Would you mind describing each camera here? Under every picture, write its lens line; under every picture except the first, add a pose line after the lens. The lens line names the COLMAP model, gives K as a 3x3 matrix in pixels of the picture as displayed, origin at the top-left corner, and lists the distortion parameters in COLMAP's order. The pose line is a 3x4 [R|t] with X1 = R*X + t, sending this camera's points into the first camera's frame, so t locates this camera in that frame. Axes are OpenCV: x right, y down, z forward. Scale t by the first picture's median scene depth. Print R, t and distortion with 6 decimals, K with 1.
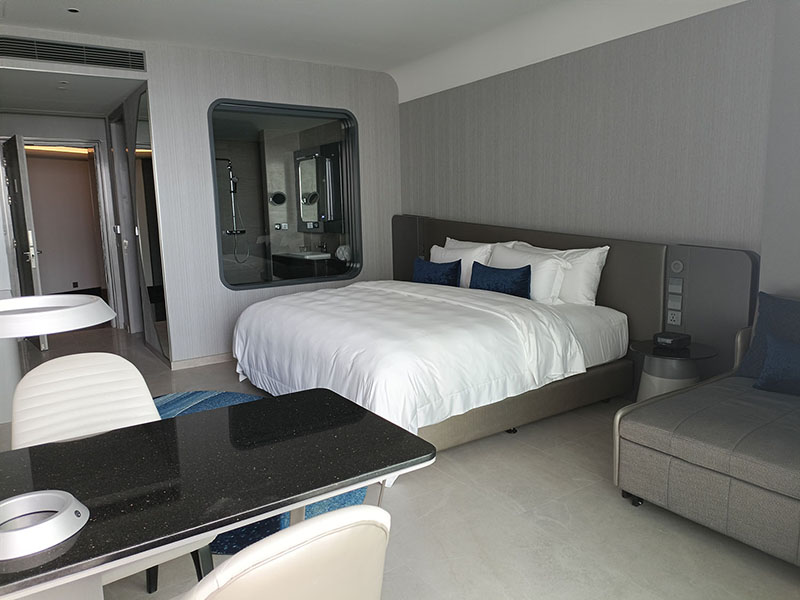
lens RADIAL K [[593.6, 0, 400.0], [0, 593.6, 300.0], [0, 0, 1]] dist [0.008770, -0.002461]
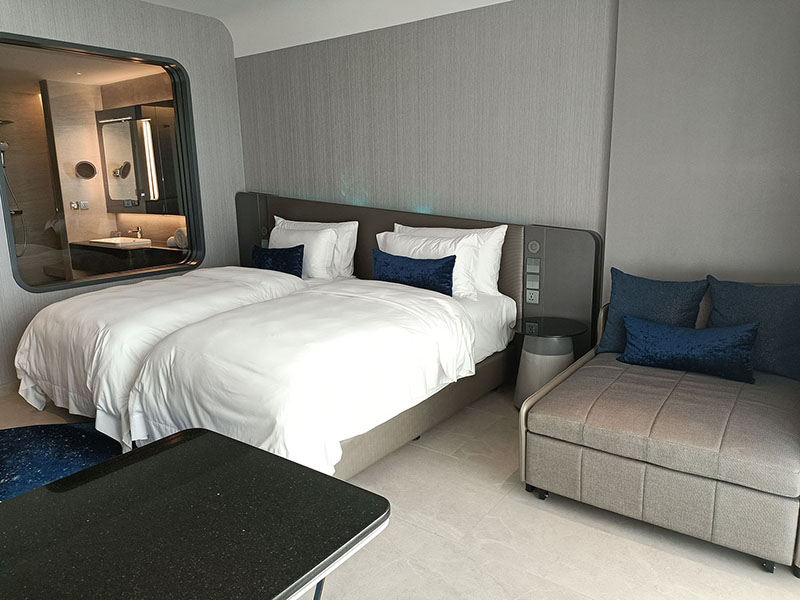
lens RADIAL K [[593.6, 0, 400.0], [0, 593.6, 300.0], [0, 0, 1]] dist [0.008770, -0.002461]
pose [[0.941961, -0.052246, 0.331633, -0.085765], [0.040535, 0.998289, 0.042136, -0.017593], [-0.333267, -0.026247, 0.942467, 0.126774]]
